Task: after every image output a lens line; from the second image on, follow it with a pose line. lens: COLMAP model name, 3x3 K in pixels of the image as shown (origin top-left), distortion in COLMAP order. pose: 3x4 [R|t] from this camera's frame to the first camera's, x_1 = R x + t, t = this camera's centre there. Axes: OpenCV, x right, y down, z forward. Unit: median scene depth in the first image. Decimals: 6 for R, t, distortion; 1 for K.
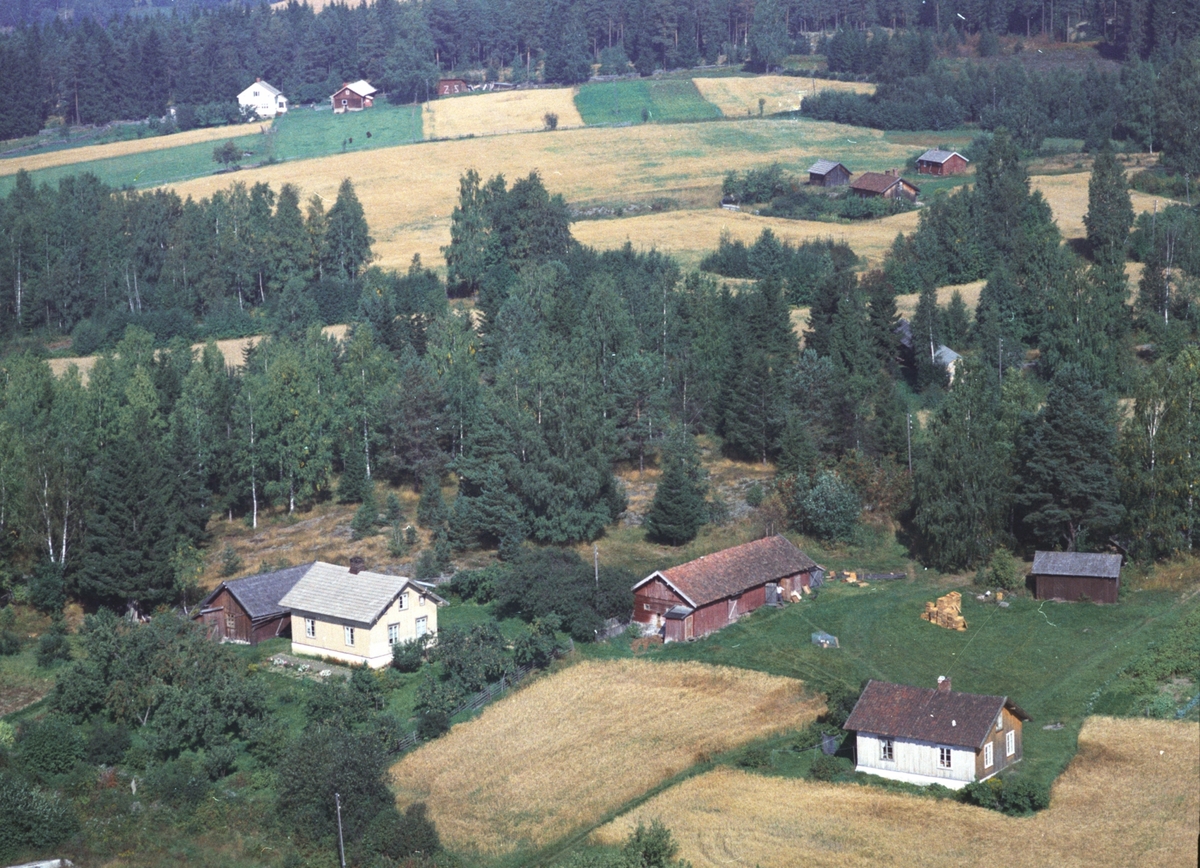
lens RADIAL K [[3366.3, 0, 600.0], [0, 3366.3, 434.0], [0, 0, 1]] dist [0.186263, -1.418811]
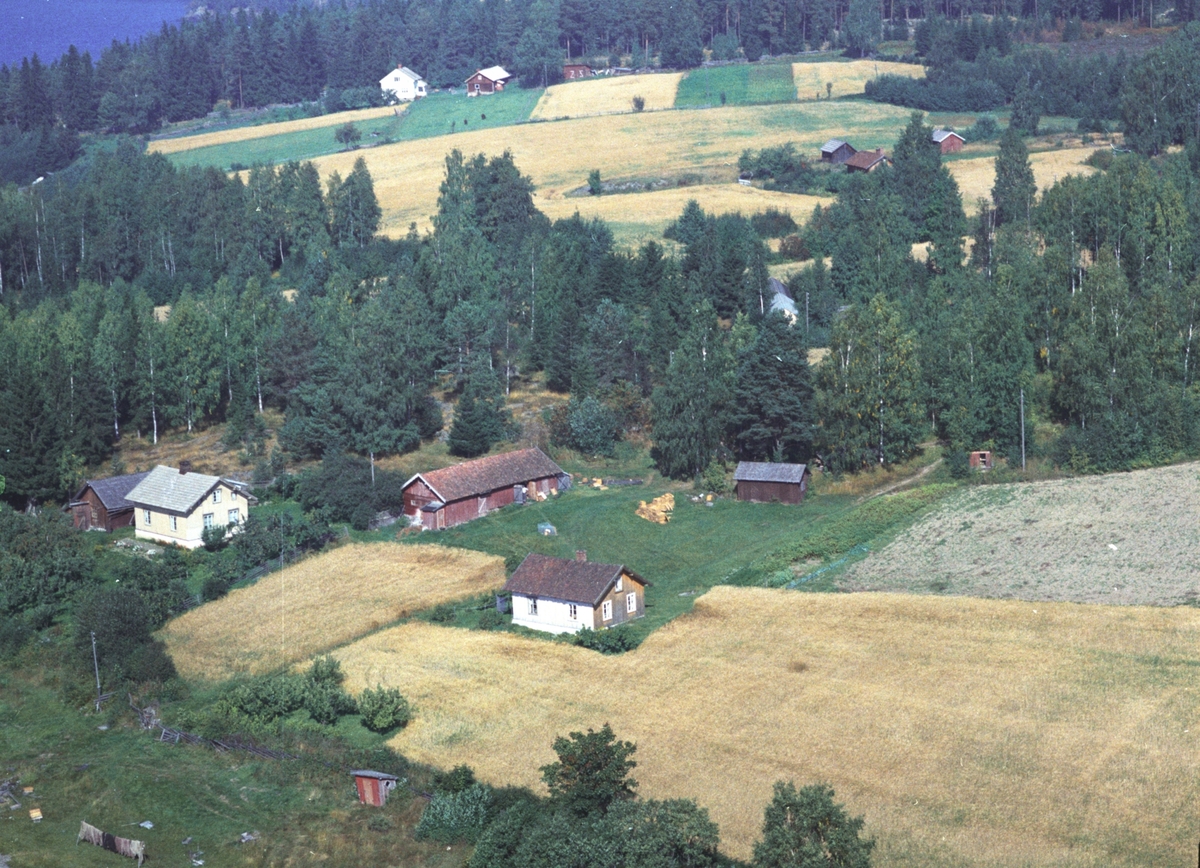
lens RADIAL K [[3366.3, 0, 600.0], [0, 3366.3, 434.0], [0, 0, 1]] dist [0.186263, -1.418811]
pose [[0.995116, 0.006965, -0.098469, 0.178472], [-0.006303, 0.999955, 0.007029, 0.014742], [0.098514, -0.006374, 0.995115, -0.199187]]
